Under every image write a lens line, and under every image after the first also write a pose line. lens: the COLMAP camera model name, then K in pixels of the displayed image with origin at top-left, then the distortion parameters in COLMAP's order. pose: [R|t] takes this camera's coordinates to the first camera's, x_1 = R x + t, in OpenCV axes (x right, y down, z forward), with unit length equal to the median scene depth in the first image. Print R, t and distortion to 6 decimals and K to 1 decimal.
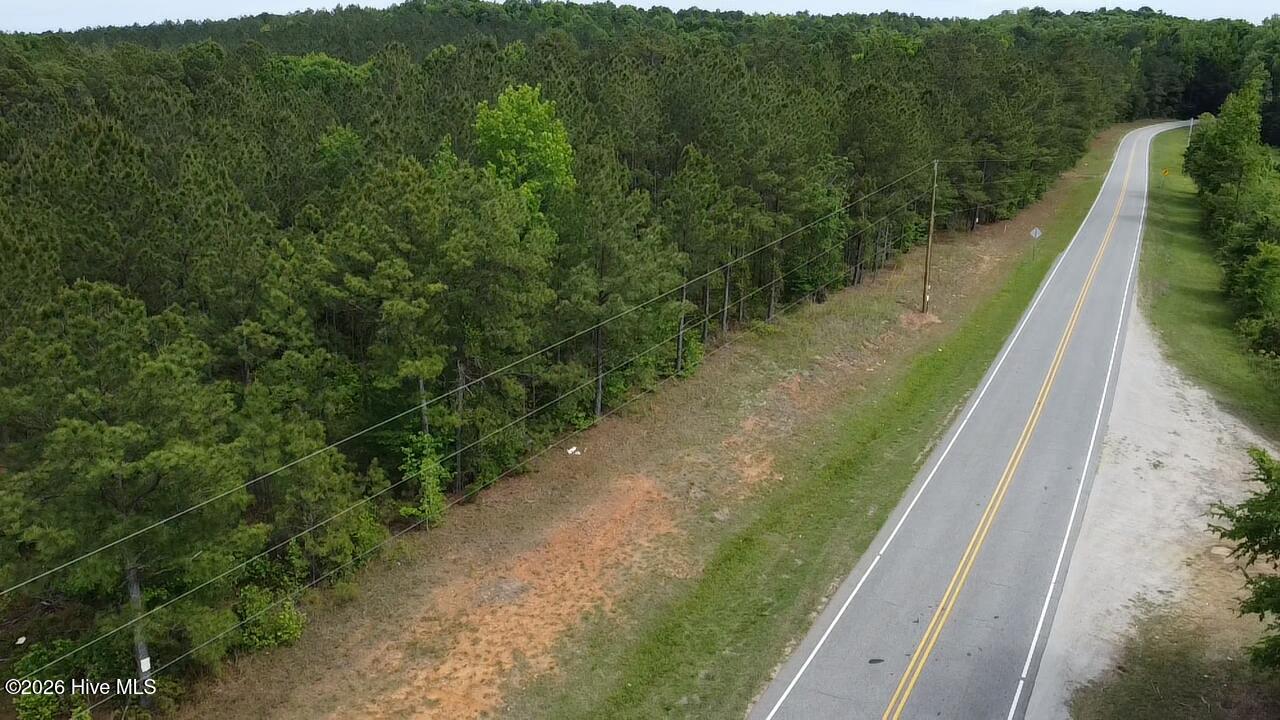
lens RADIAL K [[968.8, 0, 640.0], [0, 968.8, 360.0], [0, 0, 1]] dist [-0.007757, -0.003589]
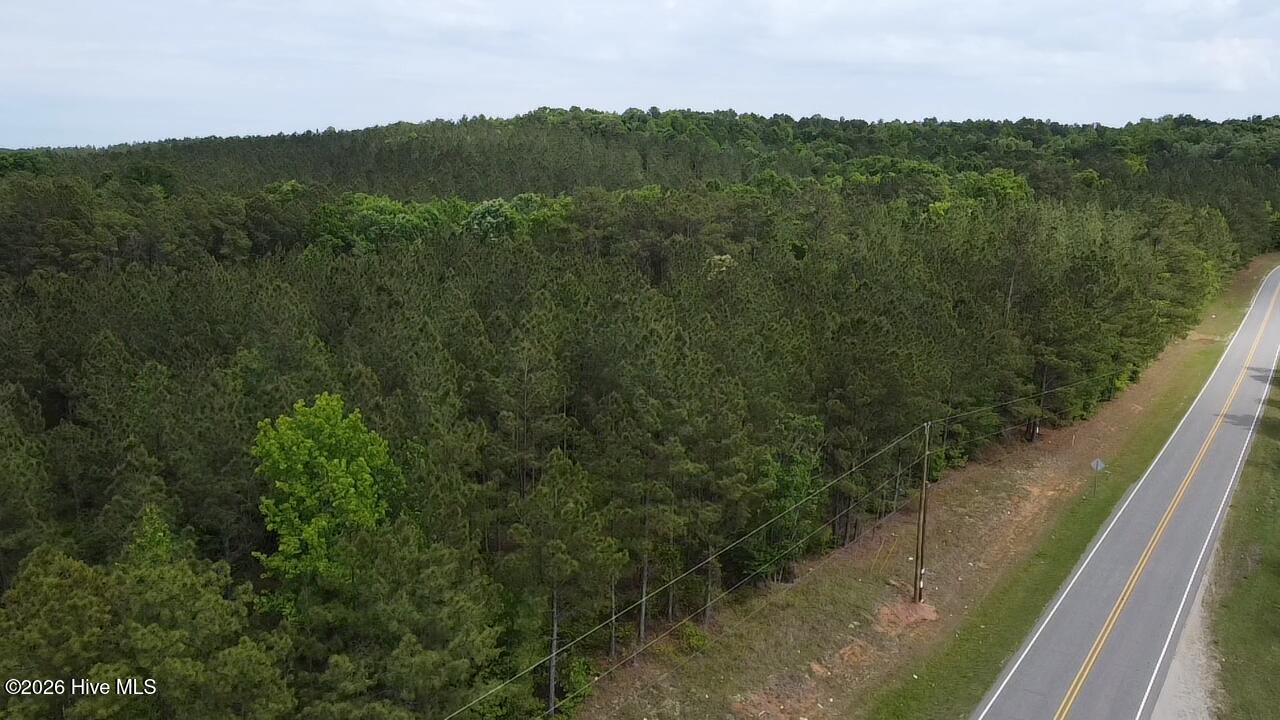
lens RADIAL K [[968.8, 0, 640.0], [0, 968.8, 360.0], [0, 0, 1]] dist [-0.007757, -0.003589]
pose [[0.990097, 0.033487, -0.136330, 0.126346], [-0.045561, 0.995216, -0.086427, -0.127604], [0.132783, 0.091783, 0.986886, 0.114493]]
